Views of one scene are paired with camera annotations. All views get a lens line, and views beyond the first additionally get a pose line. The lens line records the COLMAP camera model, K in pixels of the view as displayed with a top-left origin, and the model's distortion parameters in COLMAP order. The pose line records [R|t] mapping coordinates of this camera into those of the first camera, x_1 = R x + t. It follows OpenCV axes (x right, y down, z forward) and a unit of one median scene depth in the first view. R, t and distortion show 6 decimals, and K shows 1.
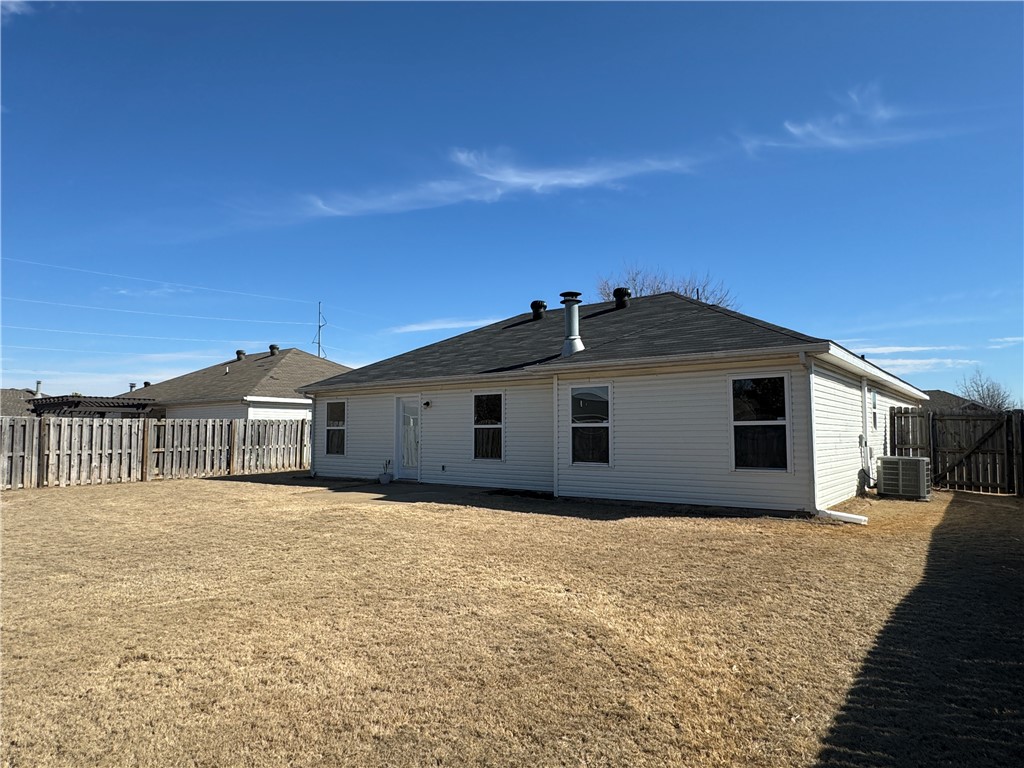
lens RADIAL K [[634.2, 0, 510.9], [0, 634.2, 384.4], [0, 0, 1]] dist [0.001621, -0.000875]
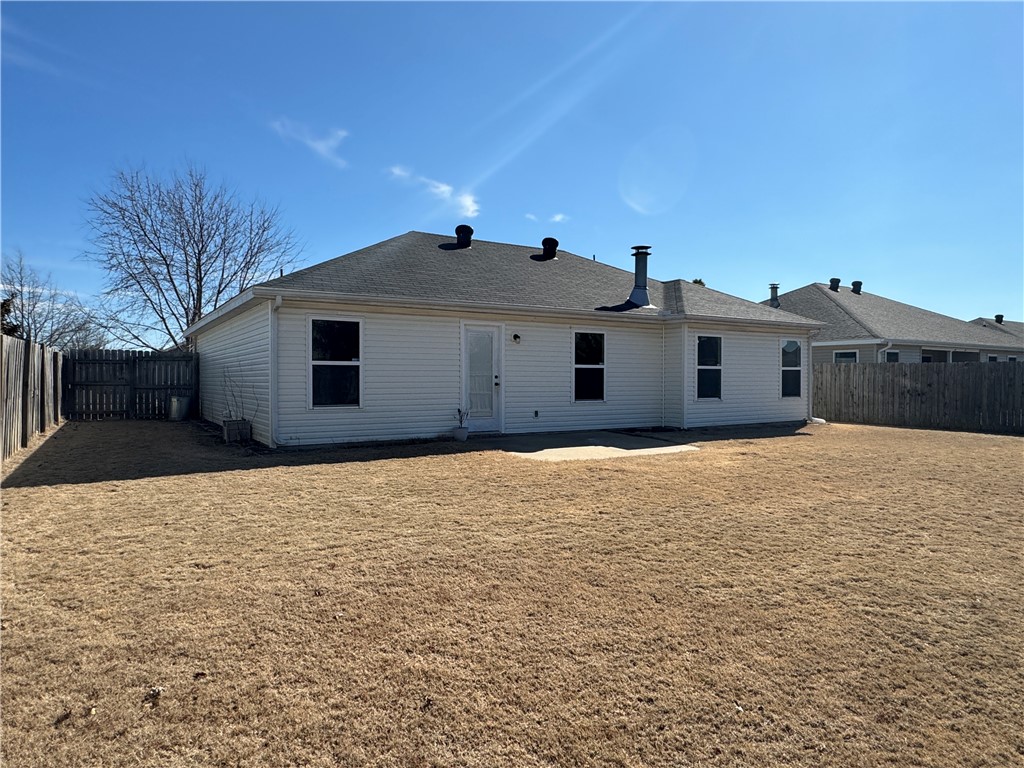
lens RADIAL K [[634.2, 0, 476.6], [0, 634.2, 371.5], [0, 0, 1]] dist [0.001621, -0.000875]
pose [[0.376951, 0.007067, 0.926206, -0.952878], [-0.077705, 0.996687, 0.024020, 0.061078], [-0.922968, -0.081025, 0.376251, 0.761541]]
